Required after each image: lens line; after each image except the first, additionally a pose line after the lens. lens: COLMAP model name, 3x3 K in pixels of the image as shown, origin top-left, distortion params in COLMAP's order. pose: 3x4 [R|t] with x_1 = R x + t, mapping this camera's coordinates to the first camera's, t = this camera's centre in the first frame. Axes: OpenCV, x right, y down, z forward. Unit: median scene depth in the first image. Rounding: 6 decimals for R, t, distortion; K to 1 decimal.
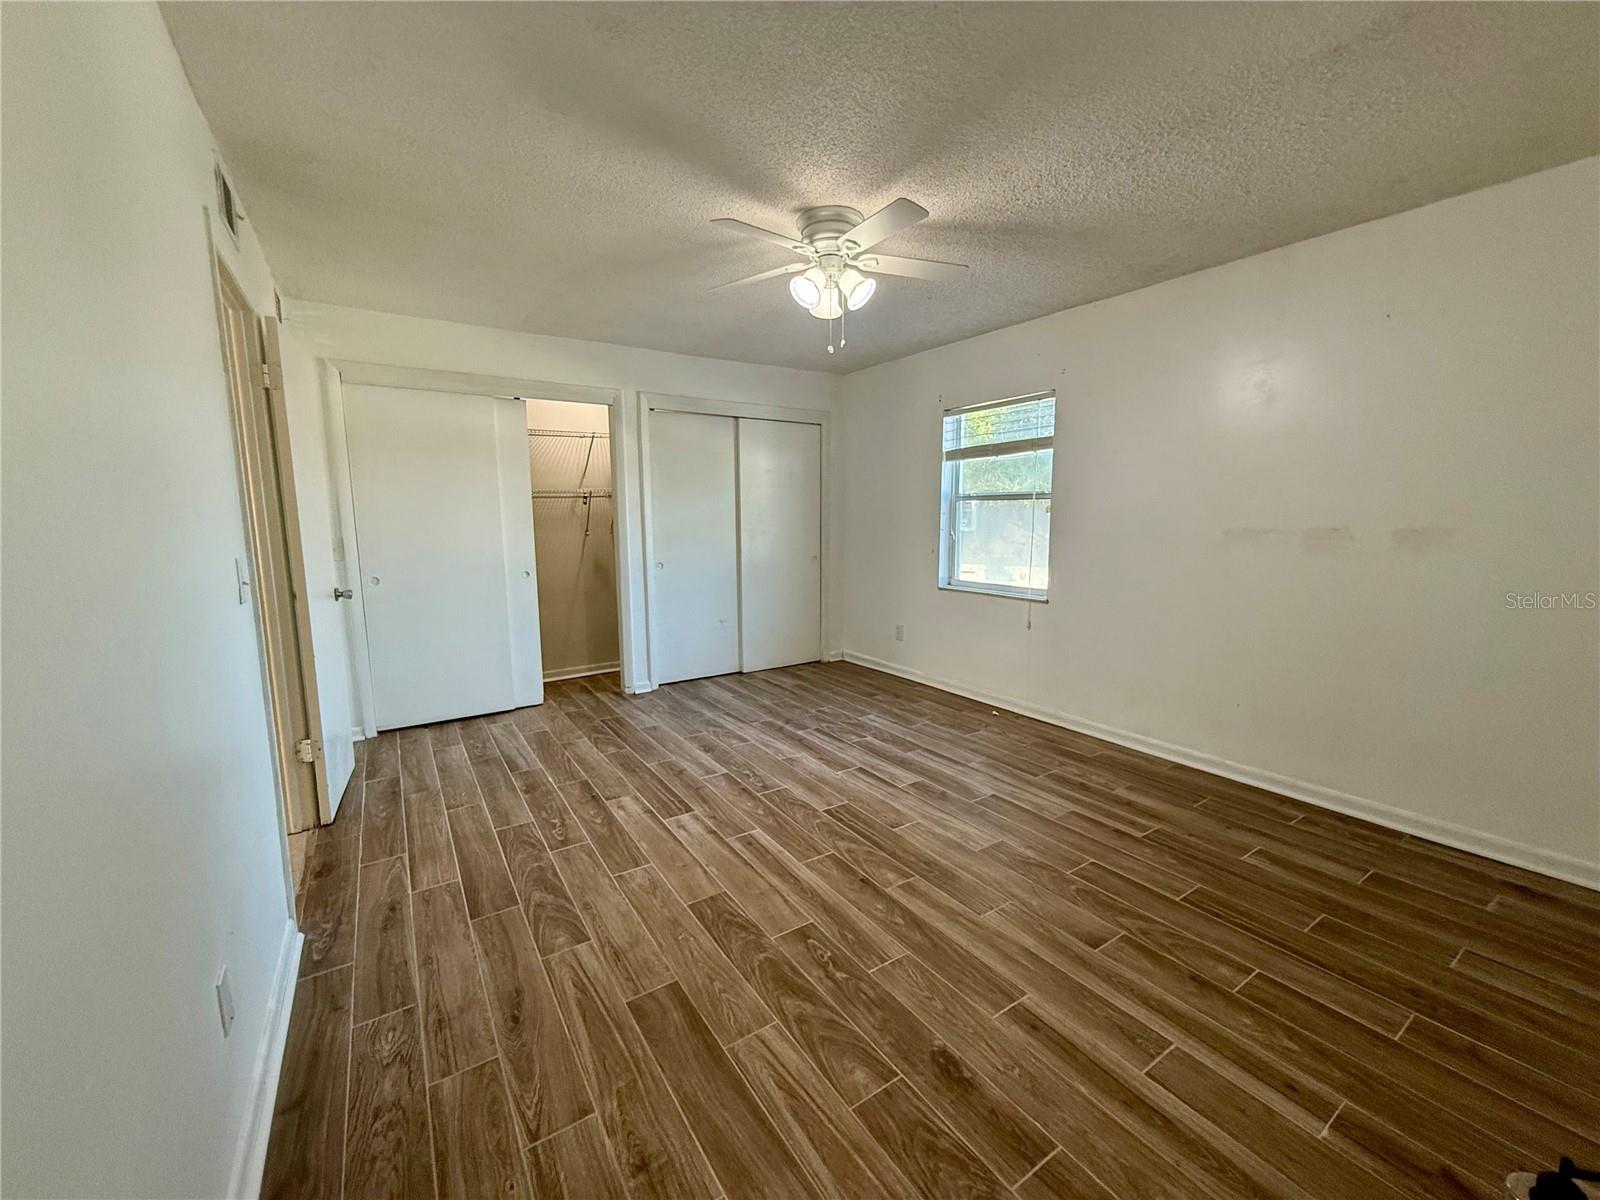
lens RADIAL K [[640.0, 0, 804.5], [0, 640.0, 599.2], [0, 0, 1]] dist [-0.001261, 0.000123]
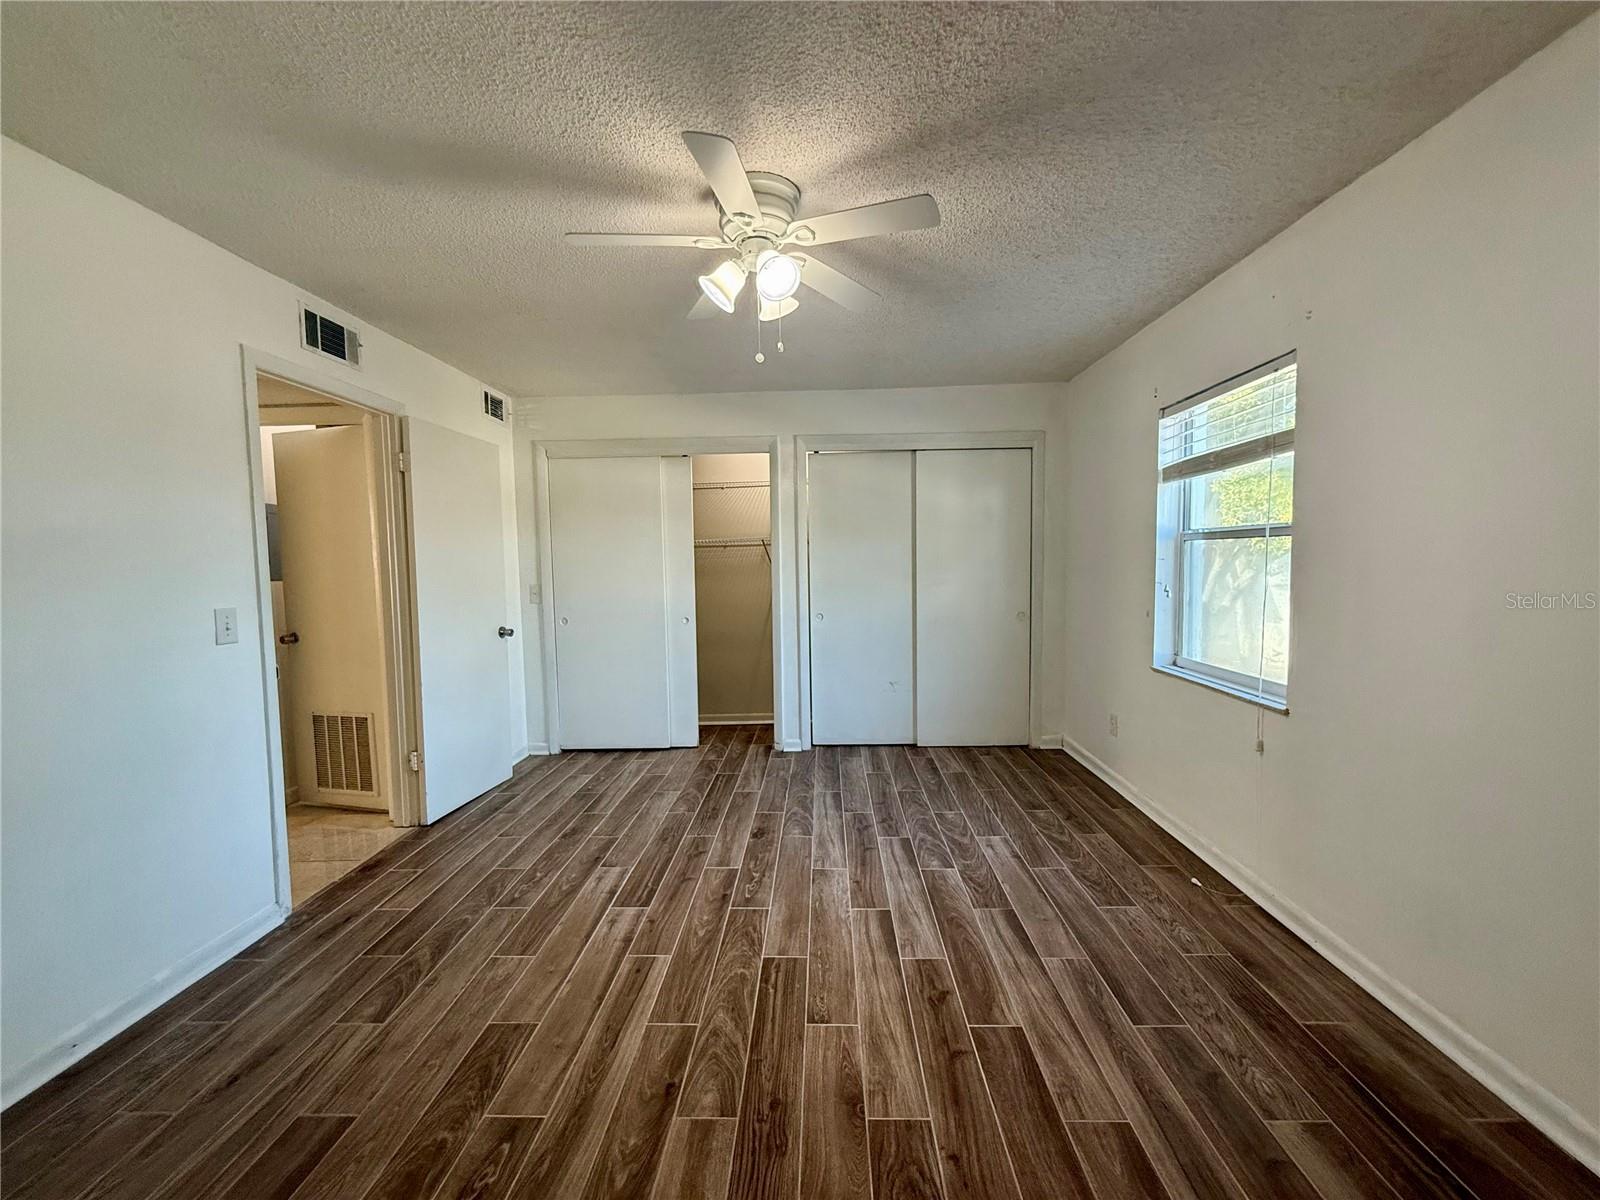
lens RADIAL K [[640.0, 0, 804.5], [0, 640.0, 599.2], [0, 0, 1]] dist [-0.001261, 0.000123]
pose [[0.817307, 0.028995, -0.575473, 0.356556], [-0.064639, 0.997043, -0.041566, -0.046439], [0.572565, 0.071170, 0.816764, 0.276565]]
